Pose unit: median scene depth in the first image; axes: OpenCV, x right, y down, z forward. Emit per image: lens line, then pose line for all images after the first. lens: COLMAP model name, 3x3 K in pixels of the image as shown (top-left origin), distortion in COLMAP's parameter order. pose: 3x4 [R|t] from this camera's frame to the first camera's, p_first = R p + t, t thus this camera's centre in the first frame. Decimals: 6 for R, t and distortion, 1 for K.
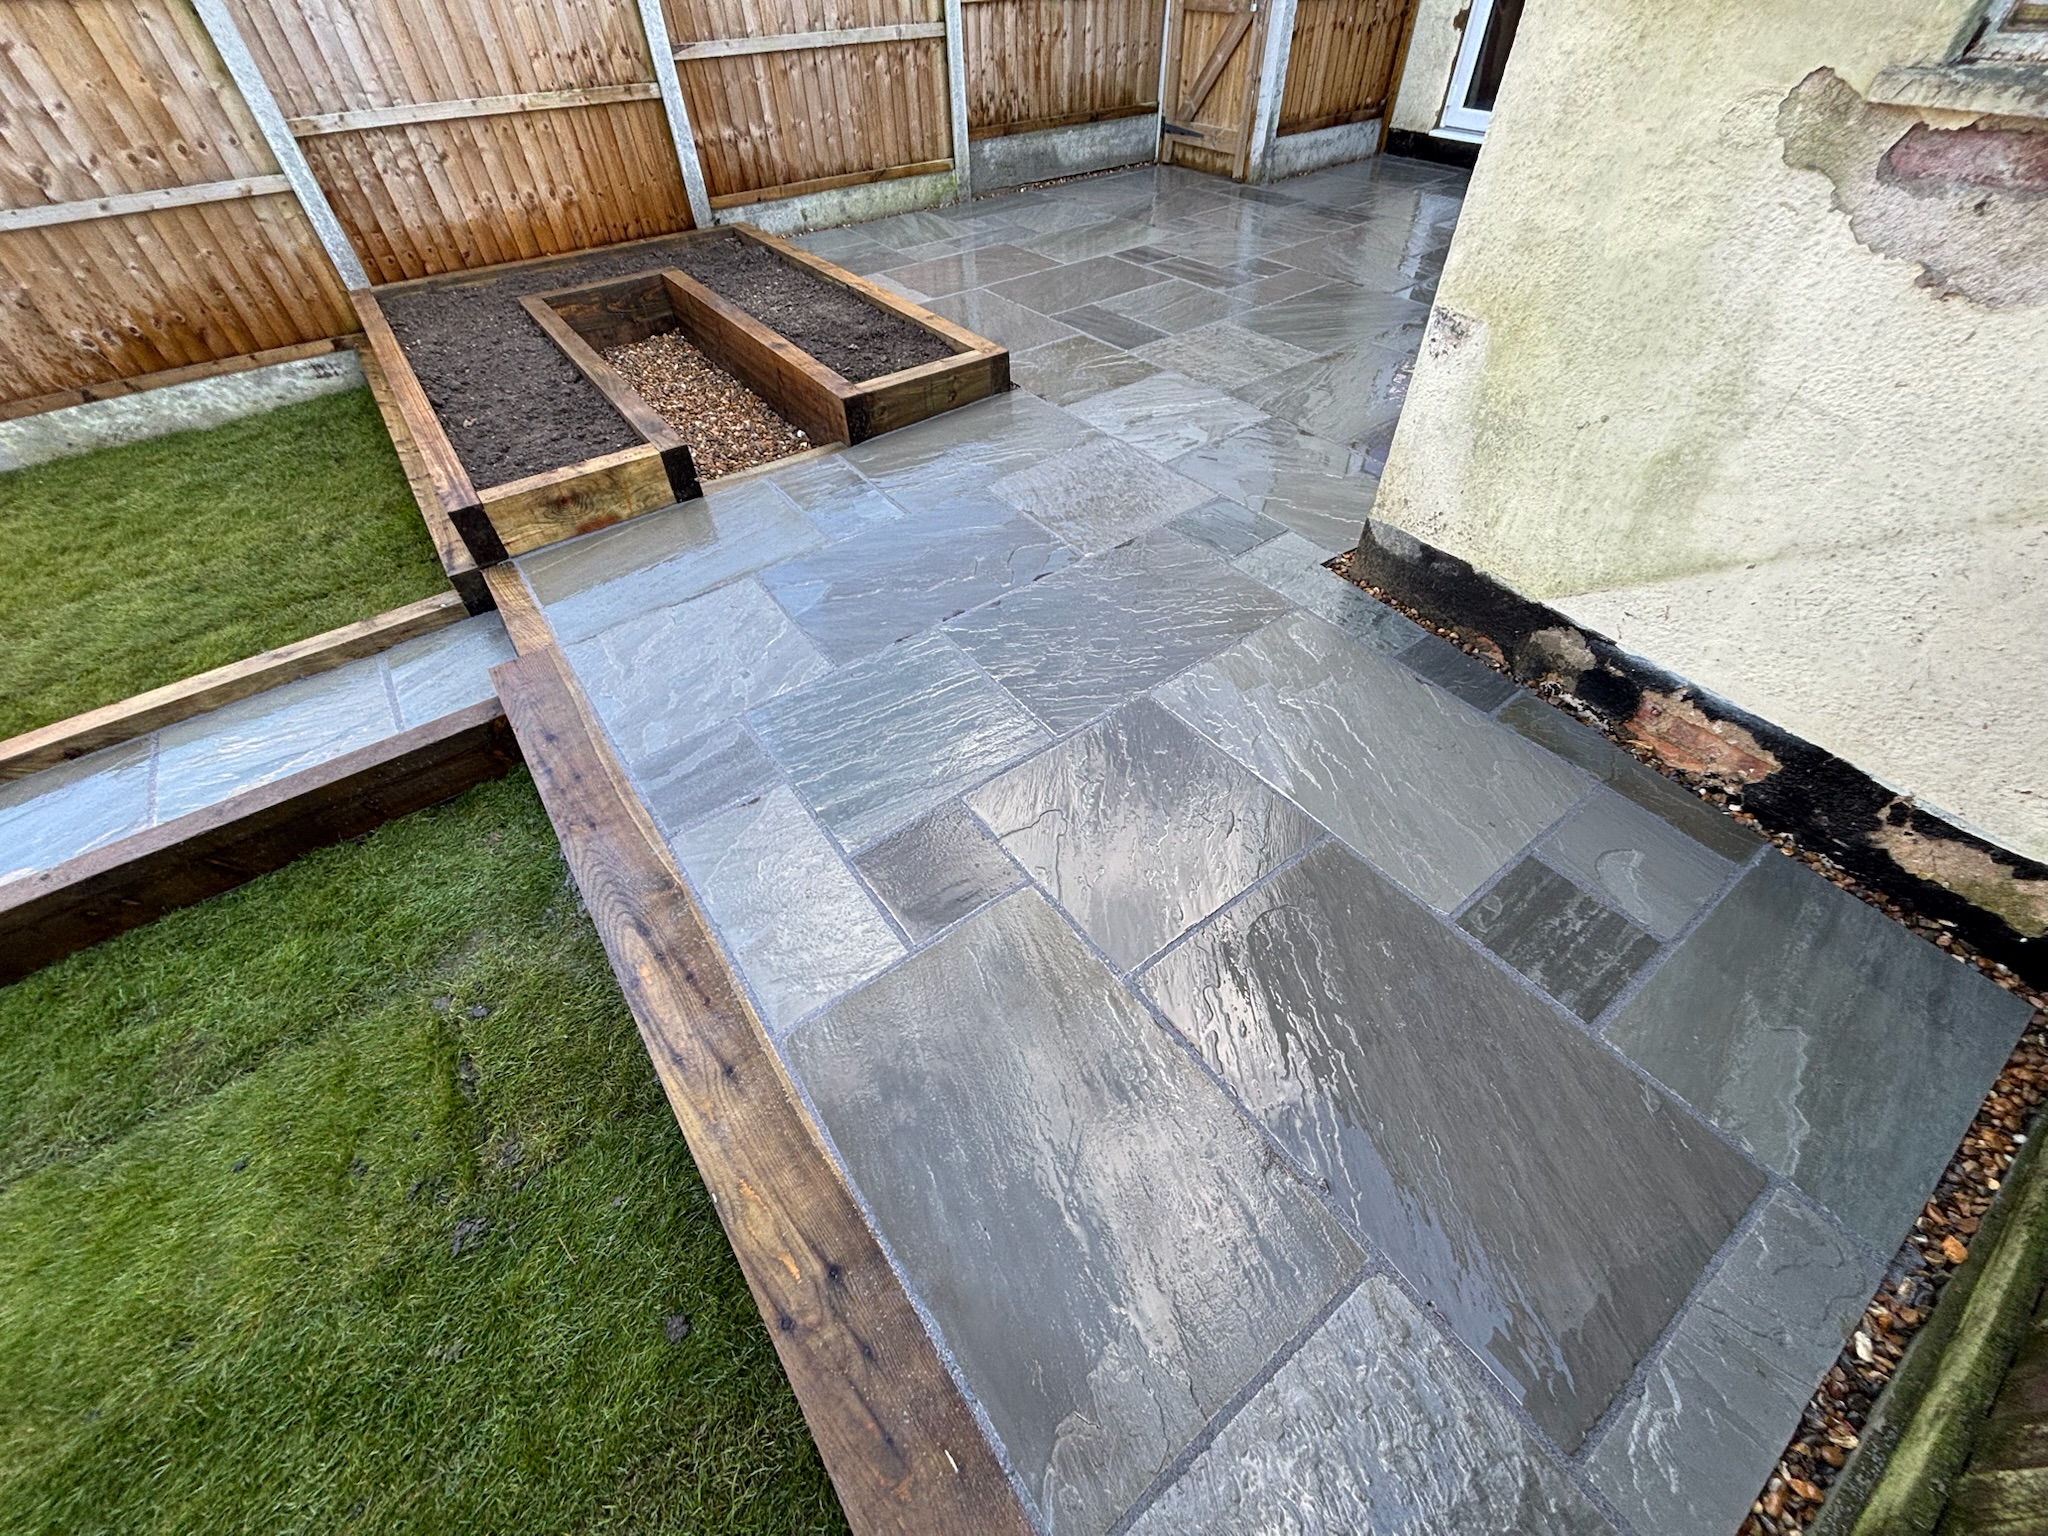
lens RADIAL K [[818.4, 0, 1022.3], [0, 818.4, 762.2], [0, 0, 1]] dist [0.000632, -0.001348]
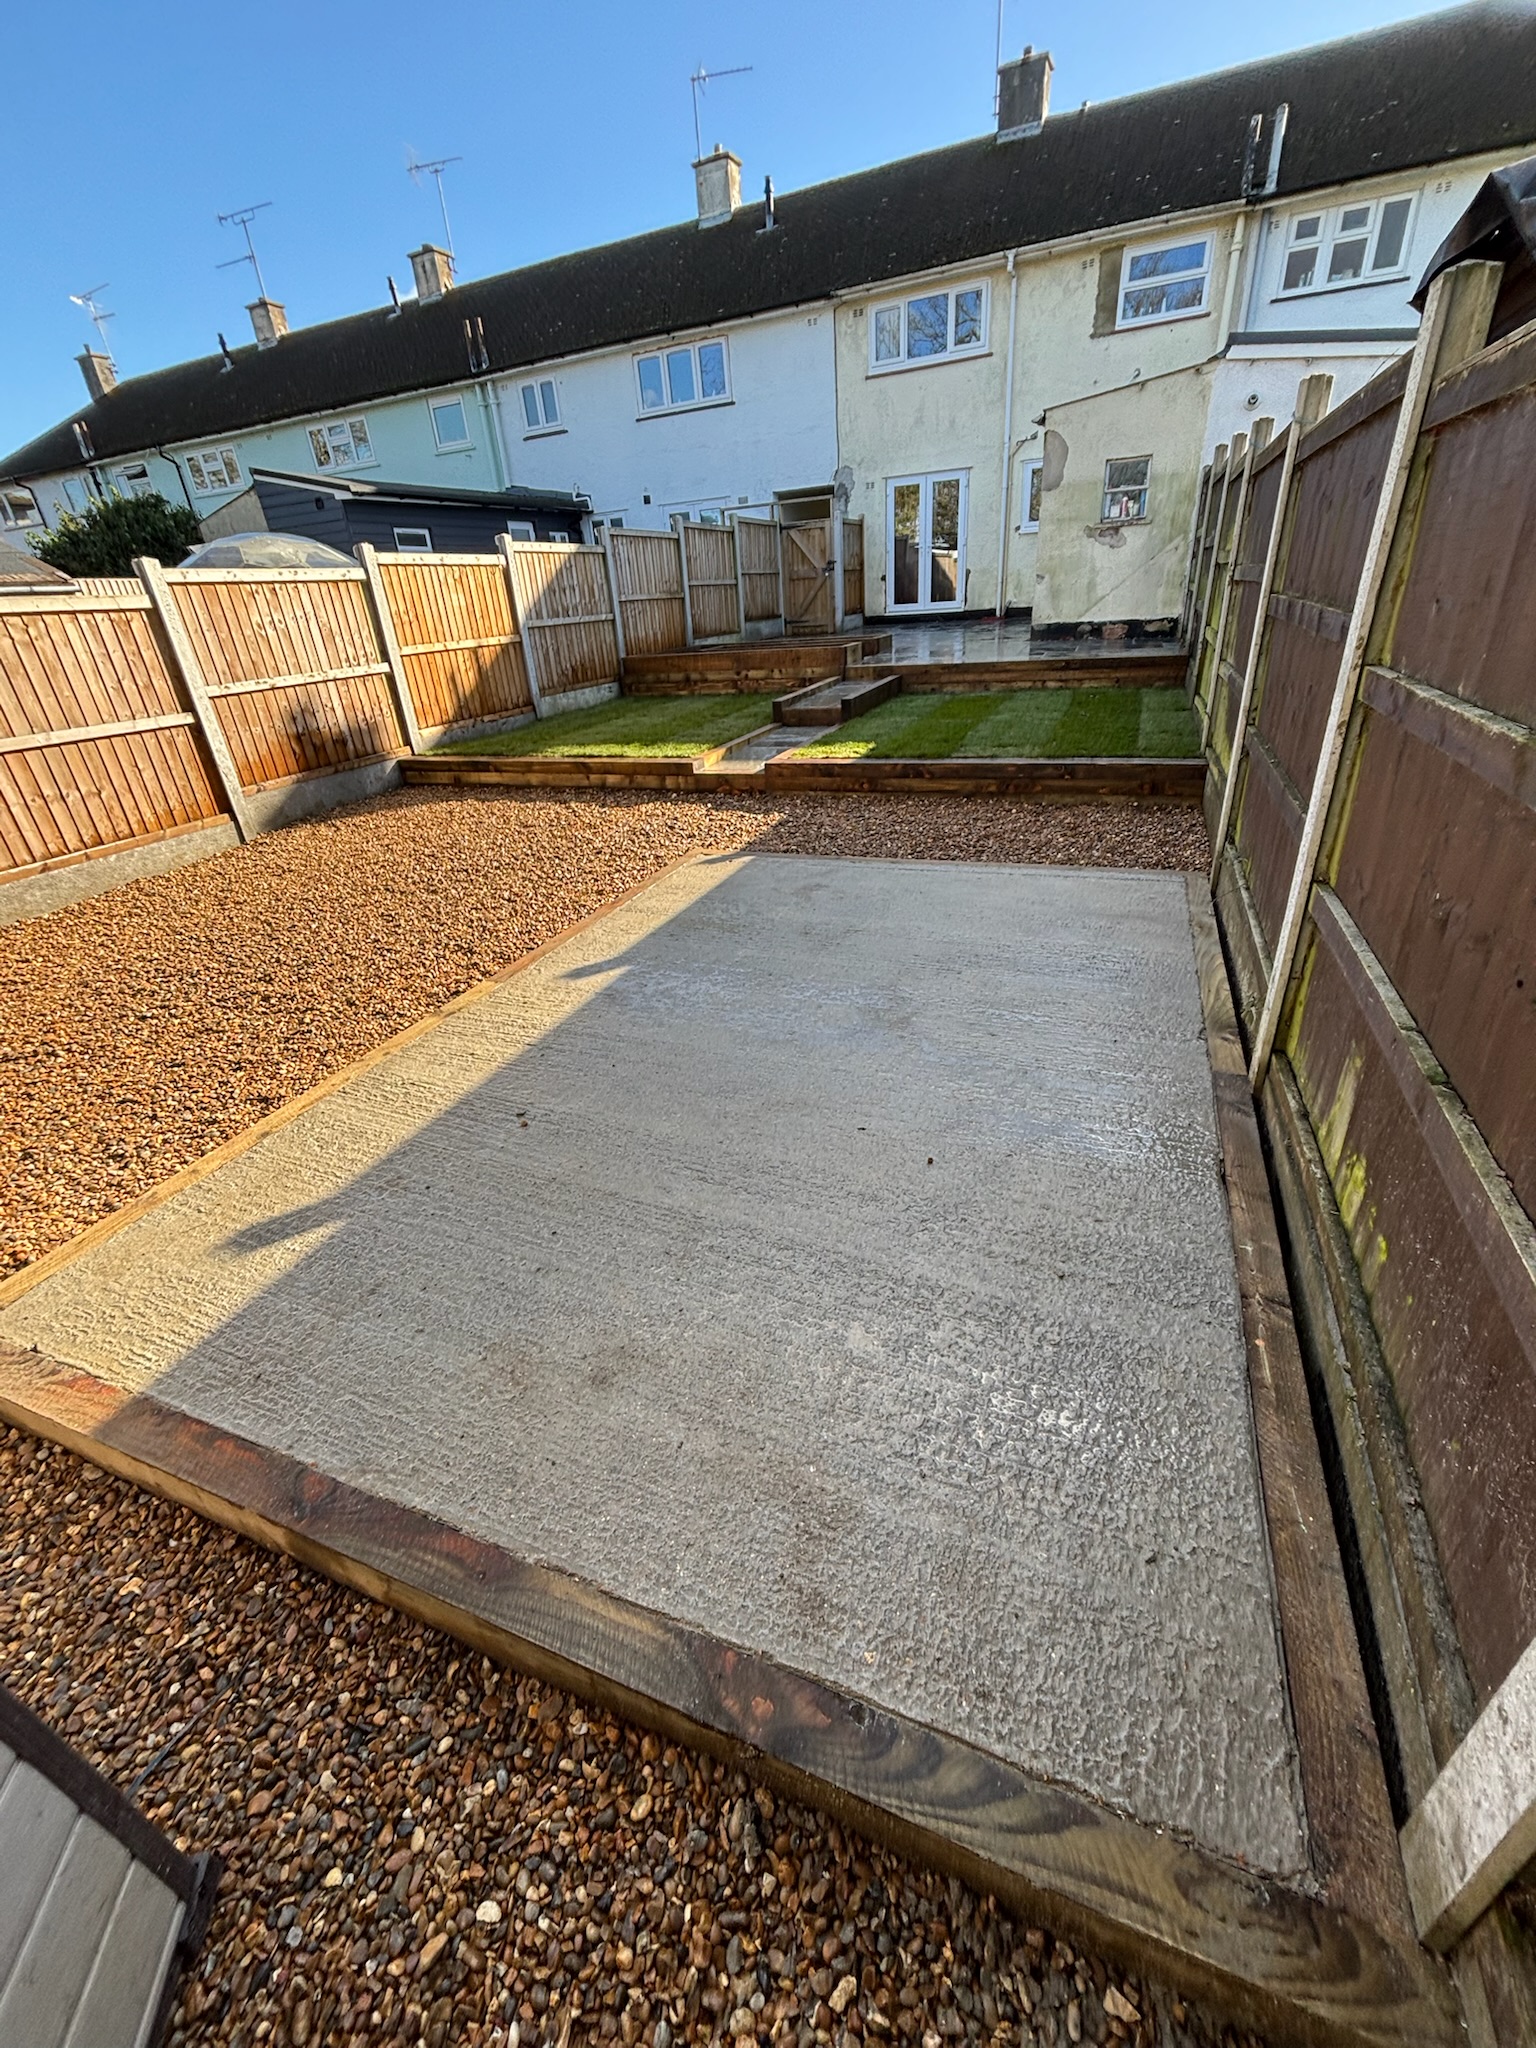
lens RADIAL K [[818.4, 0, 768.9], [0, 818.4, 1021.7], [0, 0, 1]] dist [0.000632, -0.001348]
pose [[0.842989, -0.274695, 0.462507, -1.992012], [0.414753, 0.879429, -0.233634, 1.186605], [-0.342564, 0.388776, 0.855279, -0.849265]]
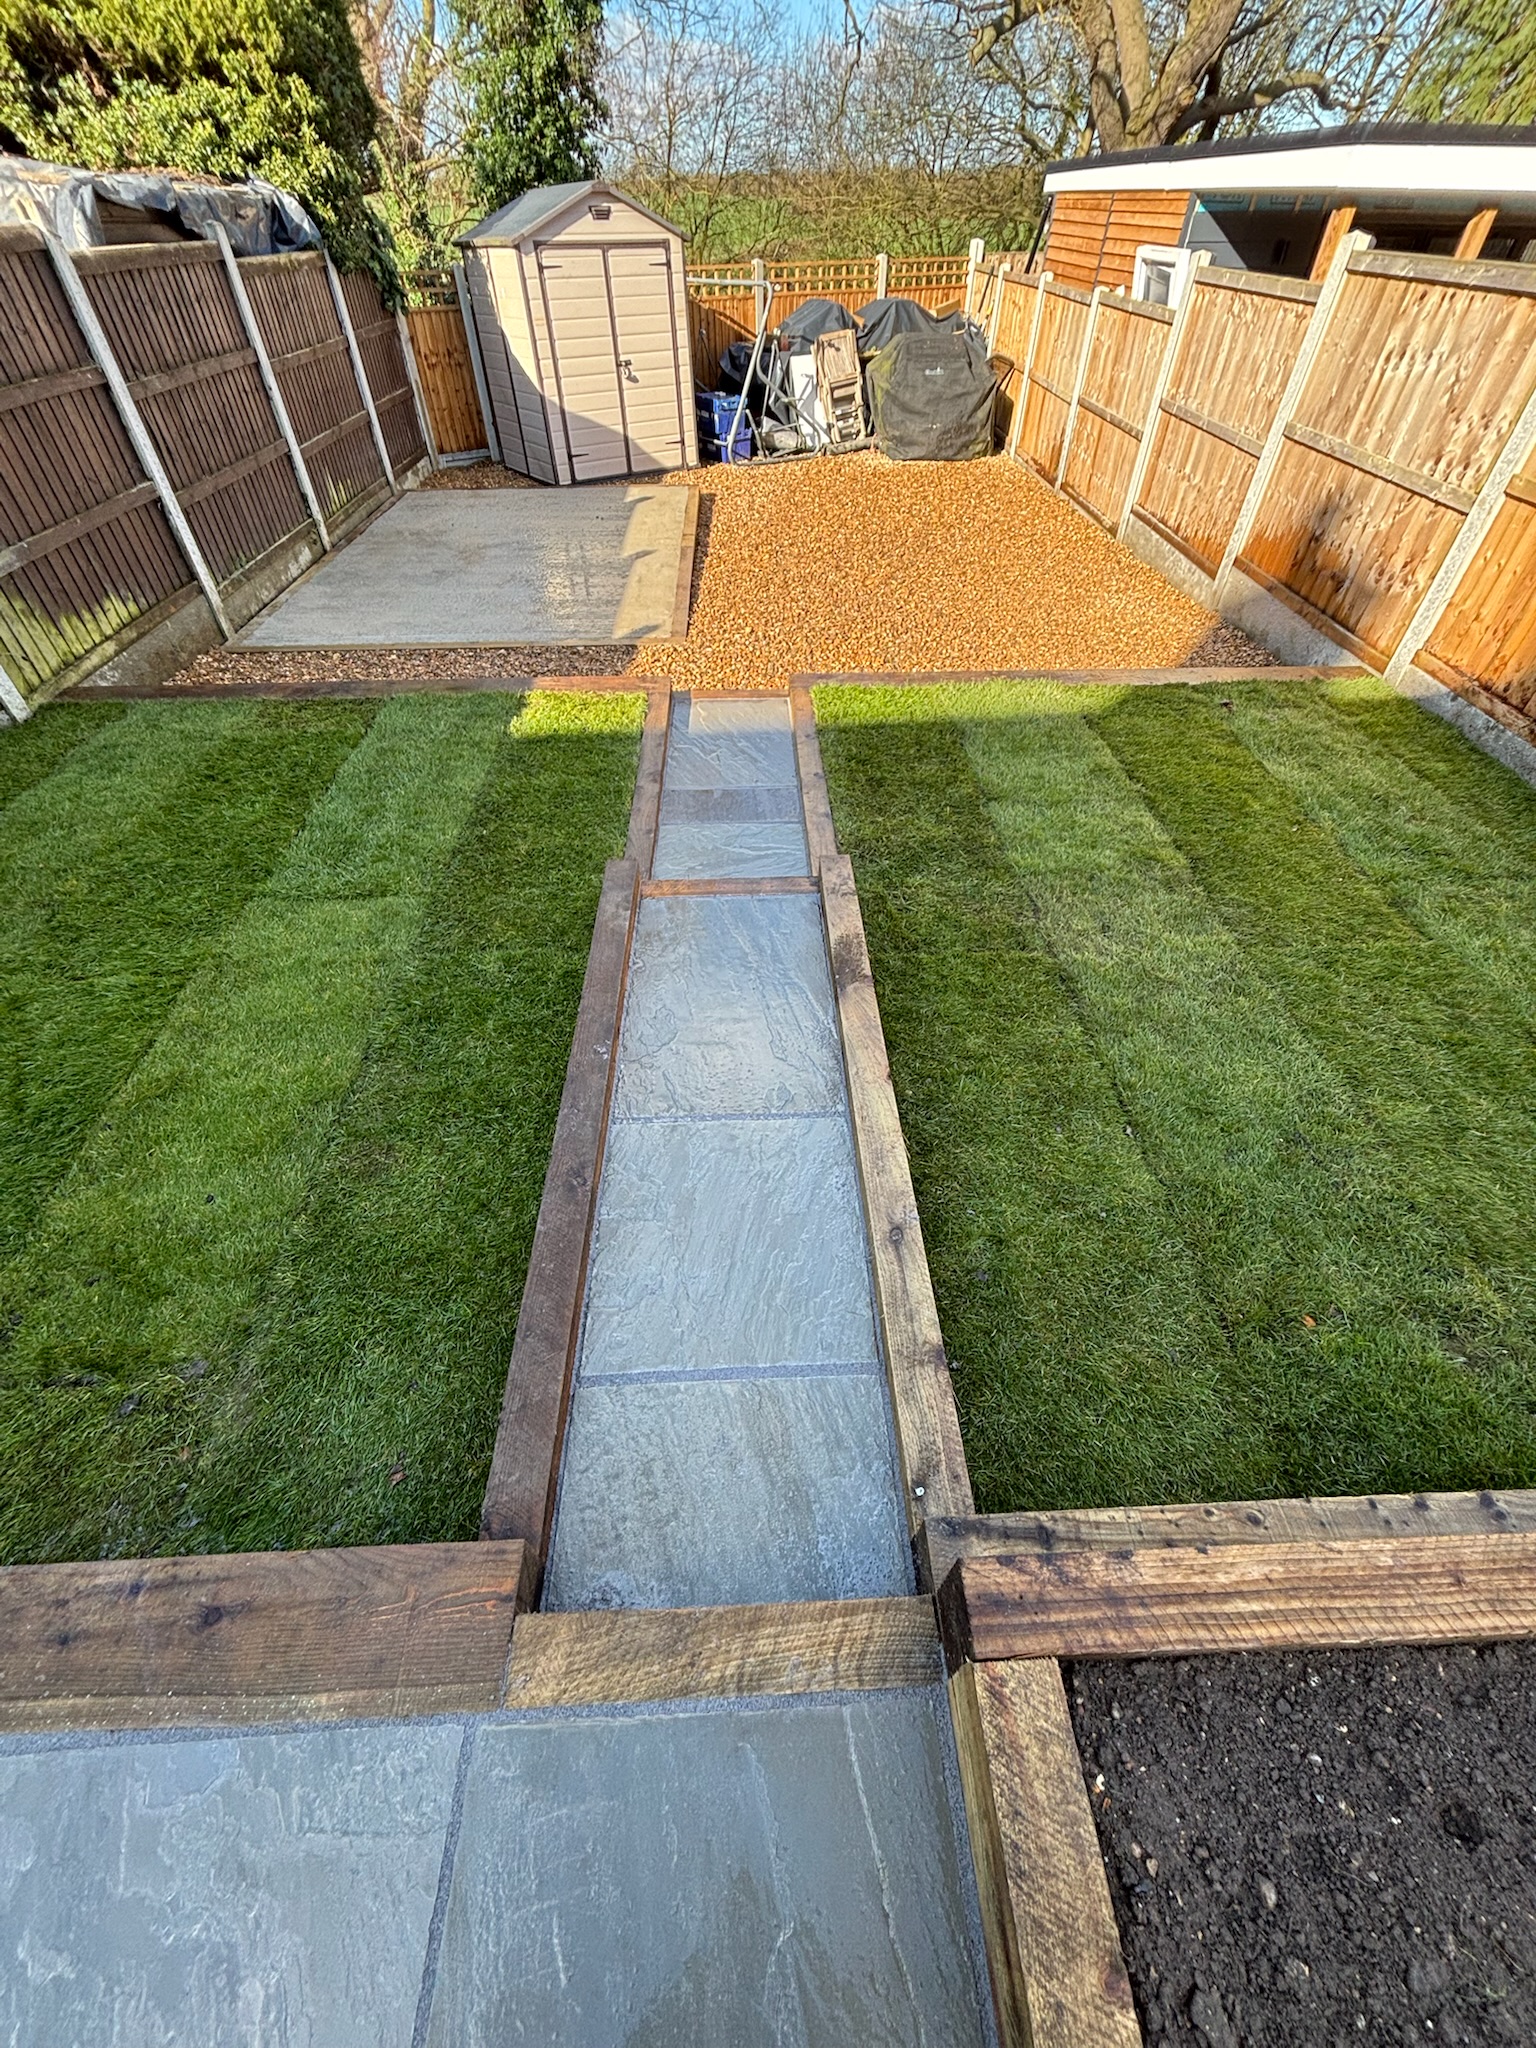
lens RADIAL K [[818.4, 0, 773.3], [0, 818.4, 1024.3], [0, 0, 1]] dist [0.000632, -0.001348]
pose [[-0.550489, 0.609180, -0.570843, -0.377948], [-0.590537, 0.199186, 0.782043, -0.391125], [0.590109, 0.767609, 0.250094, 0.422165]]
